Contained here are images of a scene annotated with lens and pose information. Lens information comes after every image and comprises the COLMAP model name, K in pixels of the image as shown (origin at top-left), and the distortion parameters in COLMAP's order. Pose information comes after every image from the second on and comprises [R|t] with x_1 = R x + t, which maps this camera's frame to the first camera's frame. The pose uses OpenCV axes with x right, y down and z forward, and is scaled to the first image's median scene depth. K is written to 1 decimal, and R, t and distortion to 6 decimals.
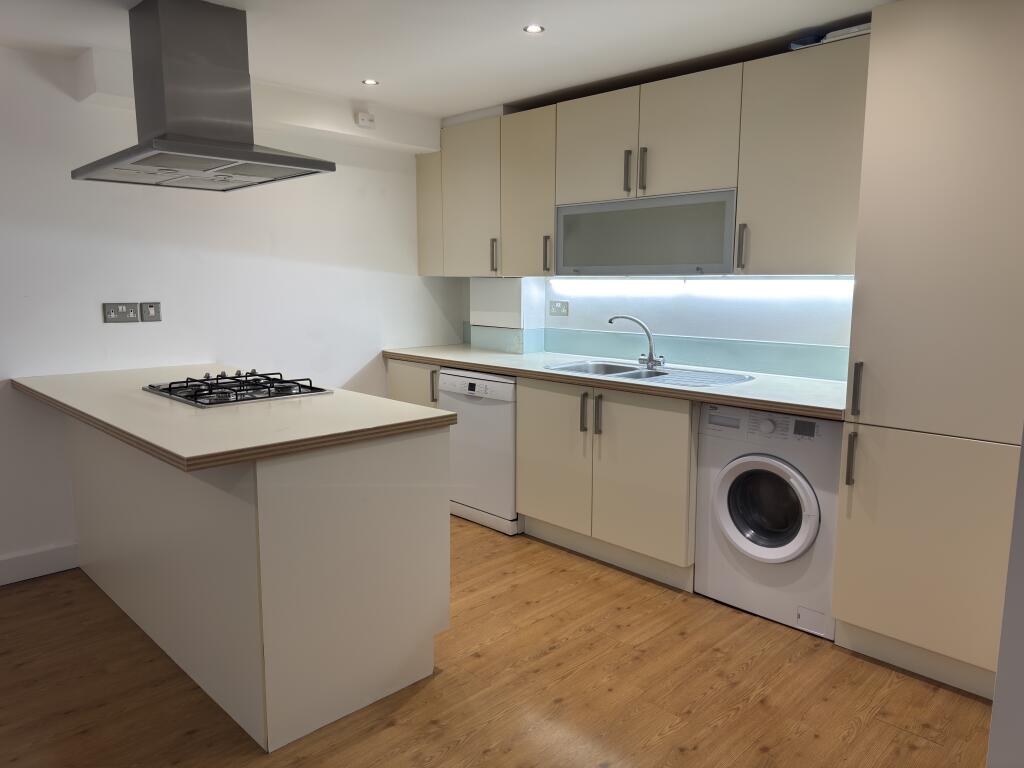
lens RADIAL K [[715.9, 0, 516.7], [0, 715.9, 384.5], [0, 0, 1]] dist [0.051398, -0.057349]
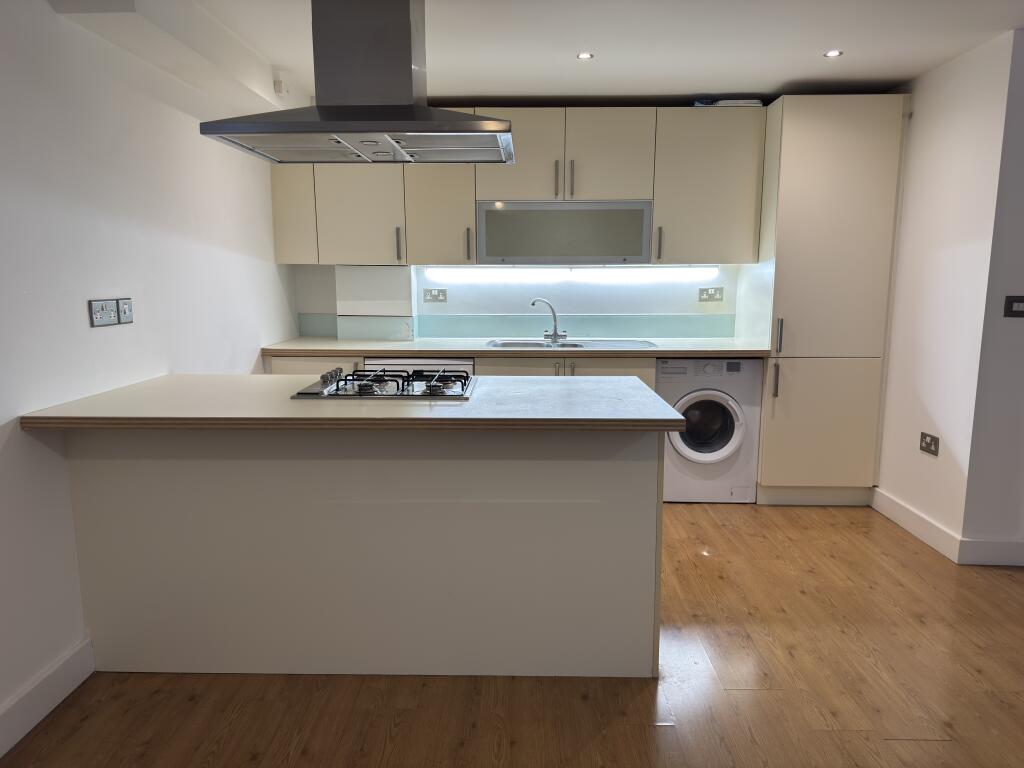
lens RADIAL K [[715.9, 0, 515.7], [0, 715.9, 386.2], [0, 0, 1]] dist [0.051398, -0.057349]
pose [[0.716207, -0.113061, 0.688668, -0.814646], [0.105176, 0.993006, 0.053643, -0.022879], [-0.689917, 0.034012, 0.723089, 0.202708]]
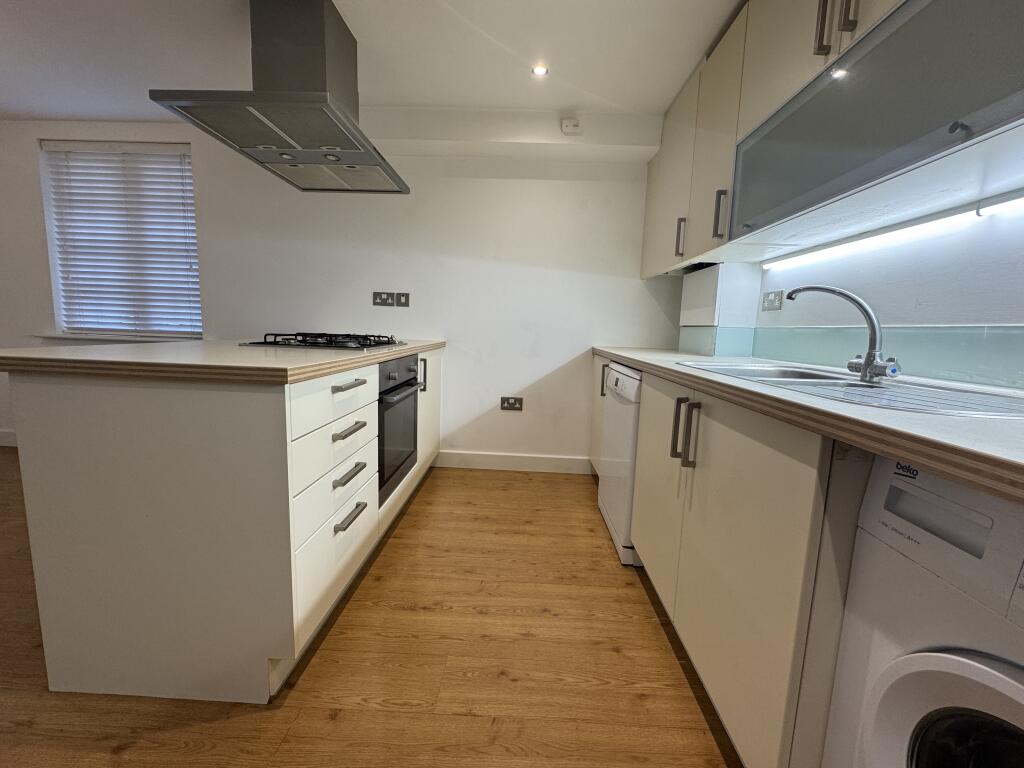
lens RADIAL K [[409.3, 0, 513.6], [0, 409.3, 382.2], [0, 0, 1]] dist [-0.006087, 0.000894]
pose [[0.682615, 0.113612, -0.721893, 0.265186], [-0.137988, 0.990110, 0.025345, 0.010522], [0.717633, 0.082312, 0.691540, 0.675397]]
